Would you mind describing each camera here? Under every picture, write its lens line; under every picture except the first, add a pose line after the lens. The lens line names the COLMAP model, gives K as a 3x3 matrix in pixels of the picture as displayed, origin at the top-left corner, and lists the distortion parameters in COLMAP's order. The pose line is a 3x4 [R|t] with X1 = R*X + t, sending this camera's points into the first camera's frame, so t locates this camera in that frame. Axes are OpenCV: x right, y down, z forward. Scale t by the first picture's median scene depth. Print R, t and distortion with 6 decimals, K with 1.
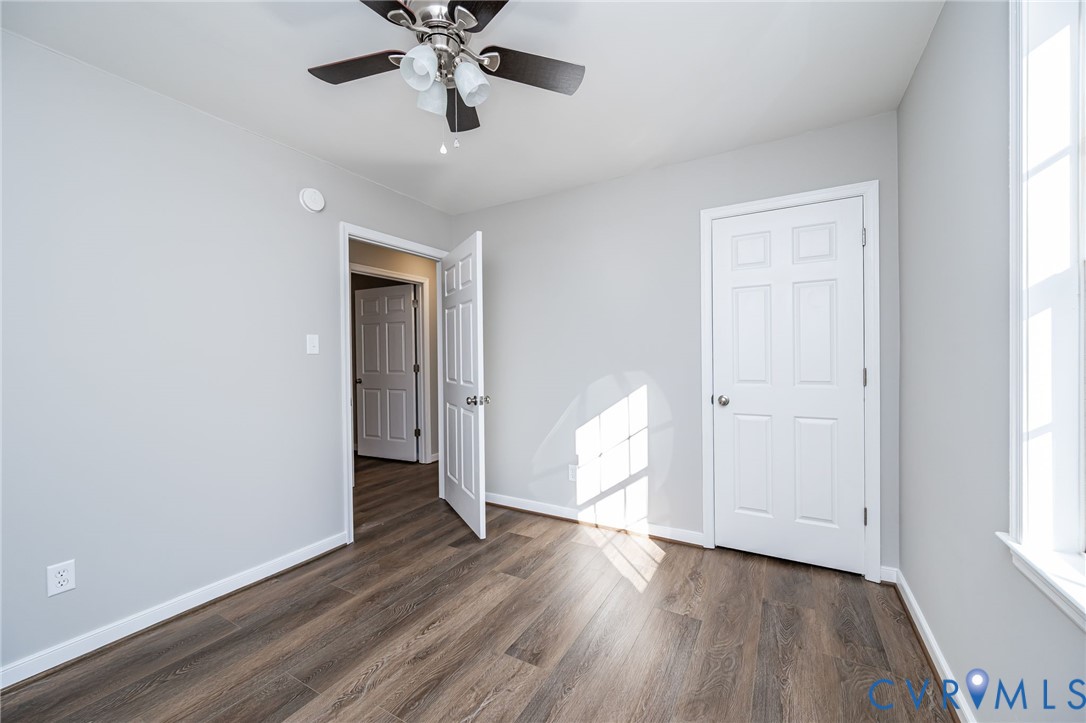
lens RADIAL K [[437.0, 0, 547.8], [0, 437.0, 360.5], [0, 0, 1]] dist [-0.000404, -0.000153]
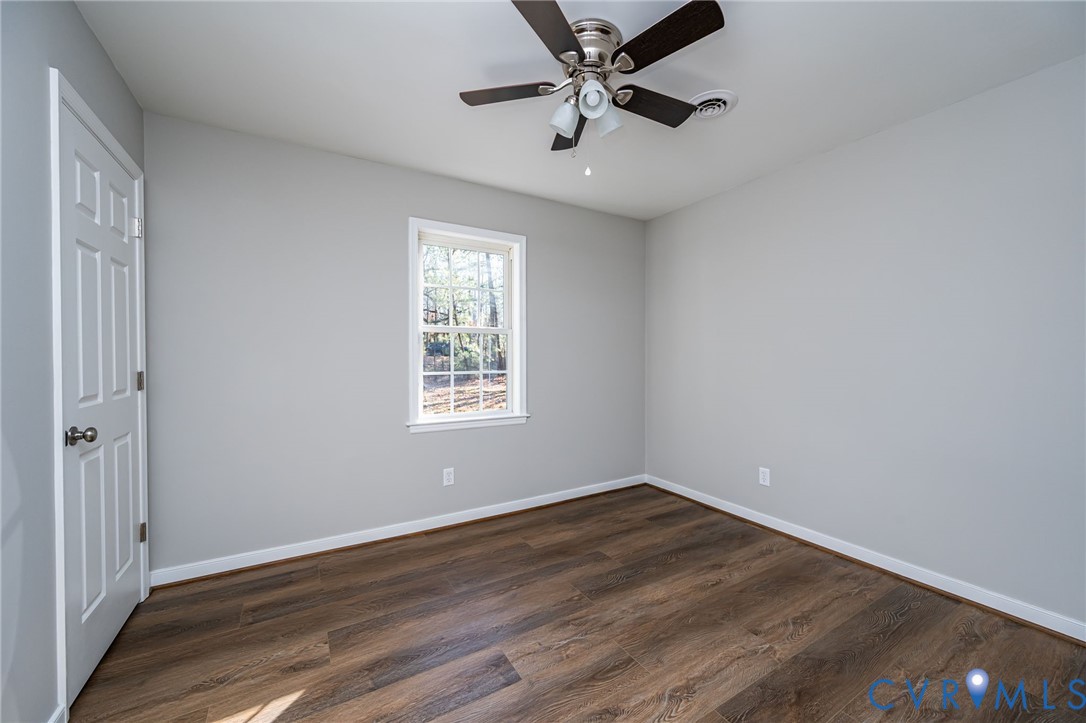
lens RADIAL K [[437.0, 0, 547.8], [0, 437.0, 360.5], [0, 0, 1]] dist [-0.000404, -0.000153]
pose [[-0.879634, 0.006934, 0.475600, -0.603003], [0.017188, 0.999704, 0.017215, -0.008855], [-0.475340, 0.023317, -0.879493, 1.815363]]
